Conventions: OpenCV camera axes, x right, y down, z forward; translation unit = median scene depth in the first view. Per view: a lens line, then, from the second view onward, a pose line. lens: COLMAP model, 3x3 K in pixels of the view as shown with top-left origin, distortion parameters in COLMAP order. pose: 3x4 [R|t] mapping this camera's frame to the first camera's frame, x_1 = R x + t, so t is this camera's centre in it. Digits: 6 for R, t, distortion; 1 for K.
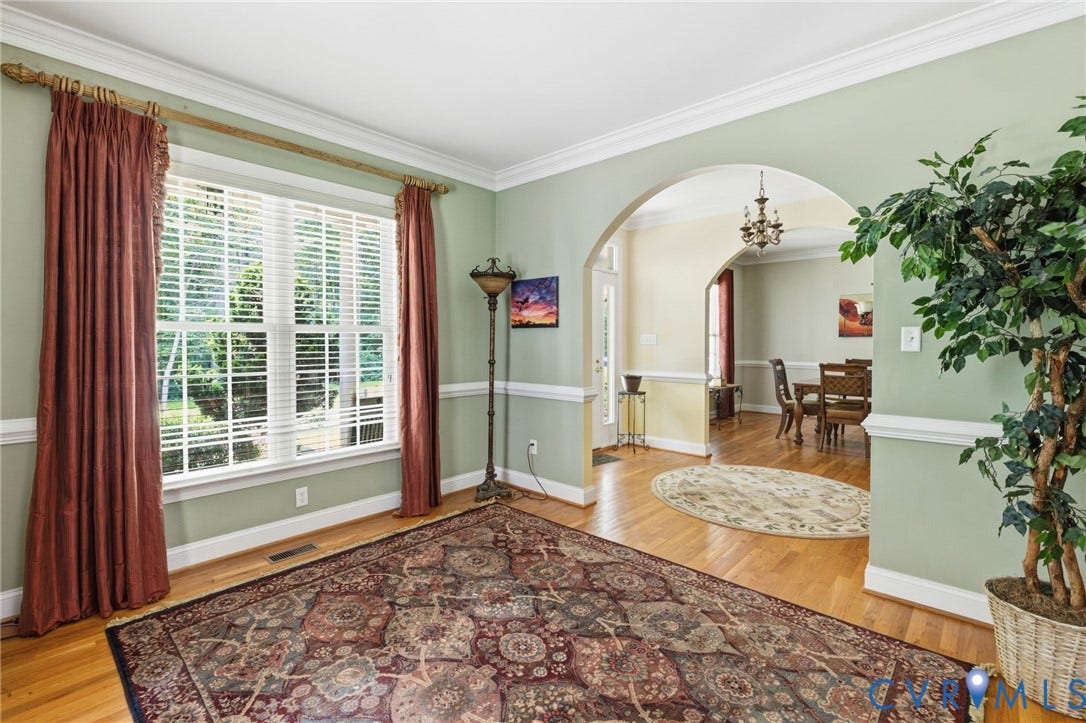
lens RADIAL K [[486.0, 0, 537.9], [0, 486.0, 353.2], [0, 0, 1]] dist [0.000392, 0.000019]
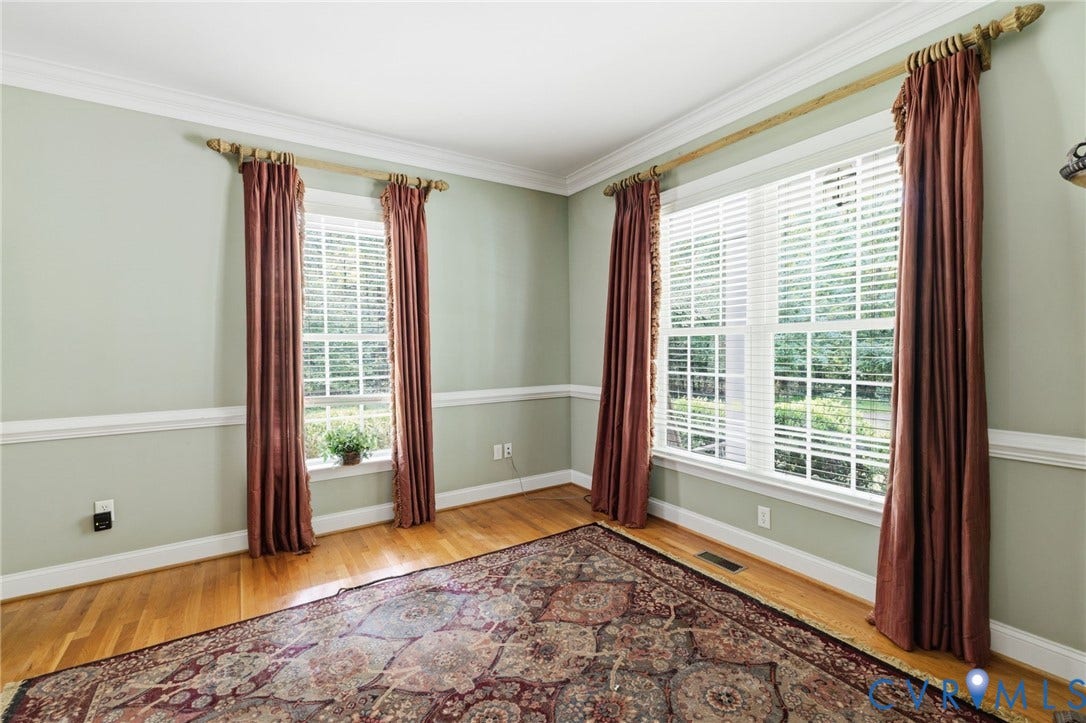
lens RADIAL K [[486.0, 0, 557.0], [0, 486.0, 351.4], [0, 0, 1]] dist [0.000392, 0.000019]
pose [[-0.249047, 0.013252, -0.968401, 0.622776], [-0.013179, 0.999767, 0.017071, -0.023657], [0.968402, 0.017014, -0.248815, 1.129179]]
